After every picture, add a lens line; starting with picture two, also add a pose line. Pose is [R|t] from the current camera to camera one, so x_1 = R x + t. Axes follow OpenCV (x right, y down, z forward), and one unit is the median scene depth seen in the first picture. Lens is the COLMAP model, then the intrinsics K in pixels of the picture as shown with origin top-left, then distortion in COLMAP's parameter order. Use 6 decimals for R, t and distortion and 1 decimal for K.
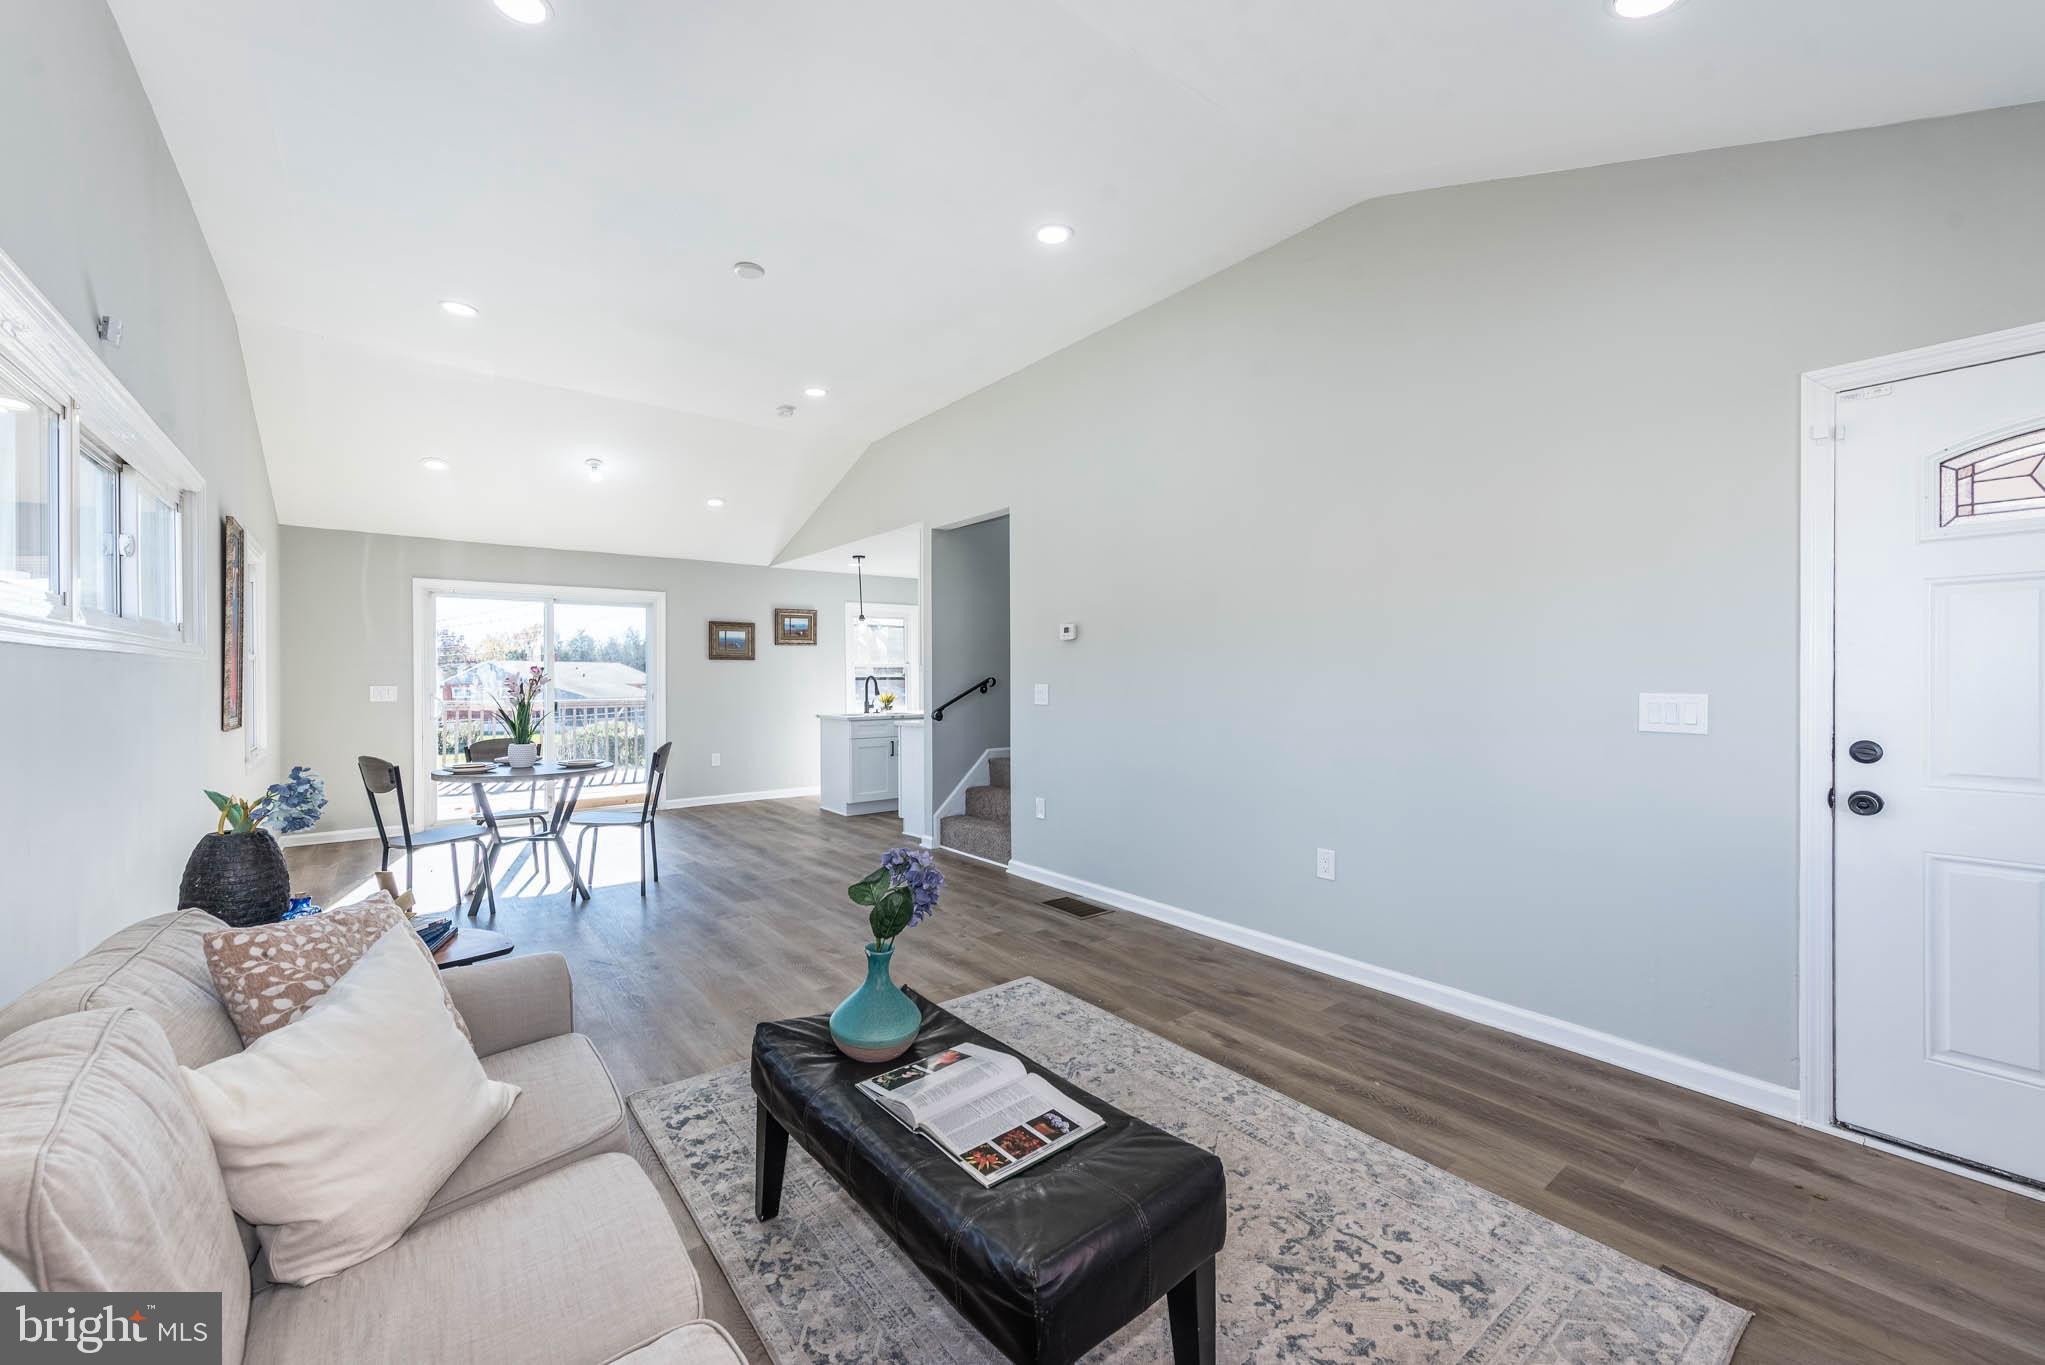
lens RADIAL K [[807.8, 0, 1024.5], [0, 807.8, 676.5], [0, 0, 1]] dist [0.010529, -0.002406]
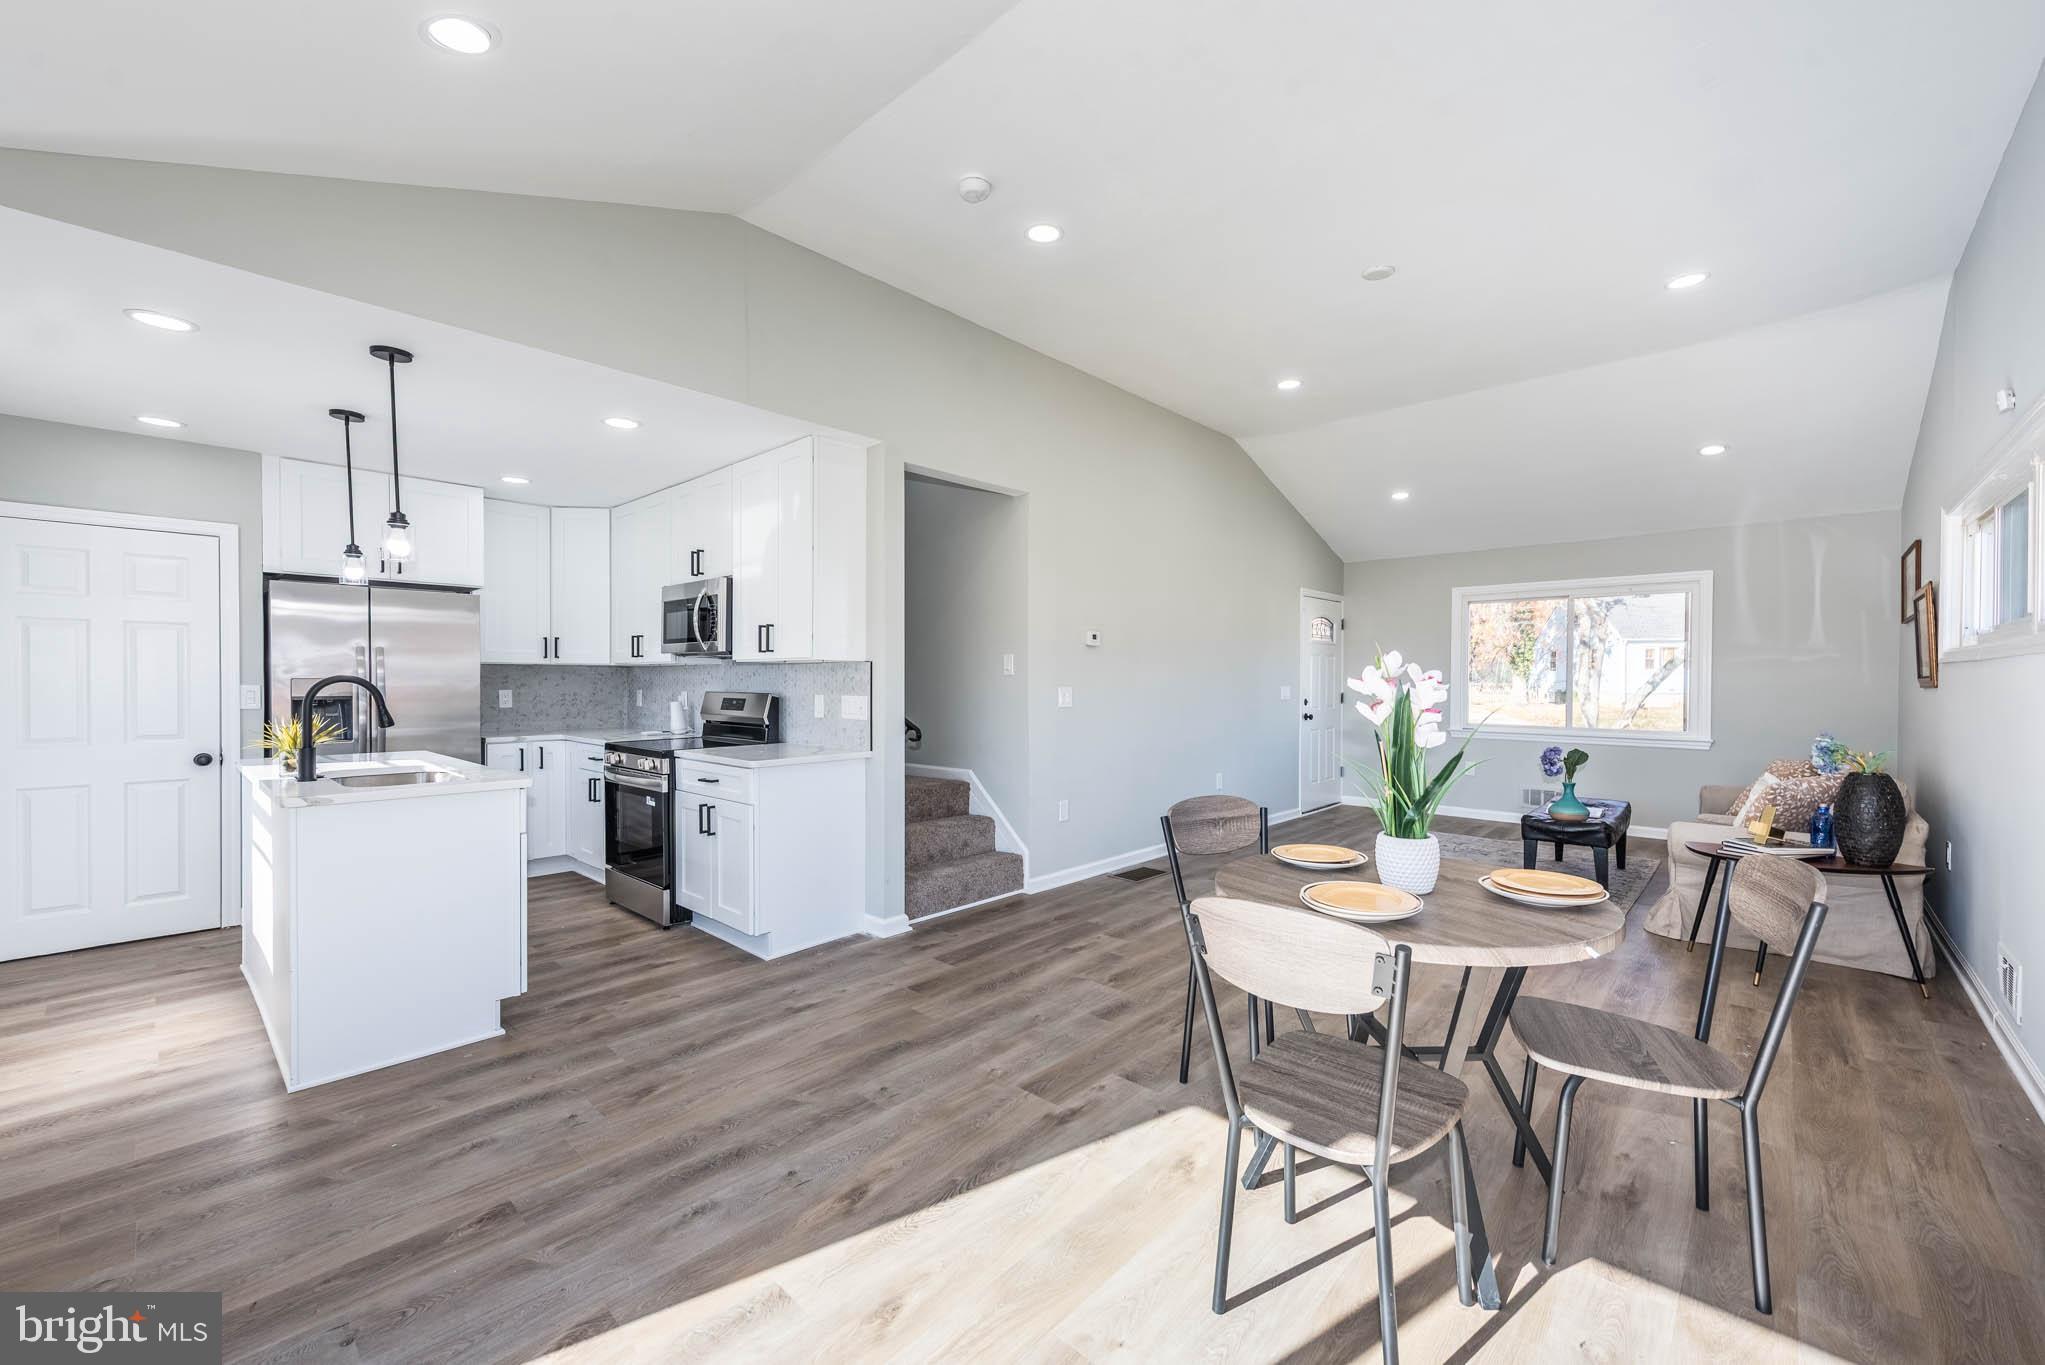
lens RADIAL K [[807.8, 0, 1022.8], [0, 807.8, 687.2], [0, 0, 1]] dist [0.010529, -0.002406]
pose [[-0.157303, -0.006346, 0.987530, -0.932913], [-0.000486, 0.999980, 0.006348, 0.005059], [-0.987550, 0.000519, -0.157303, 1.179102]]
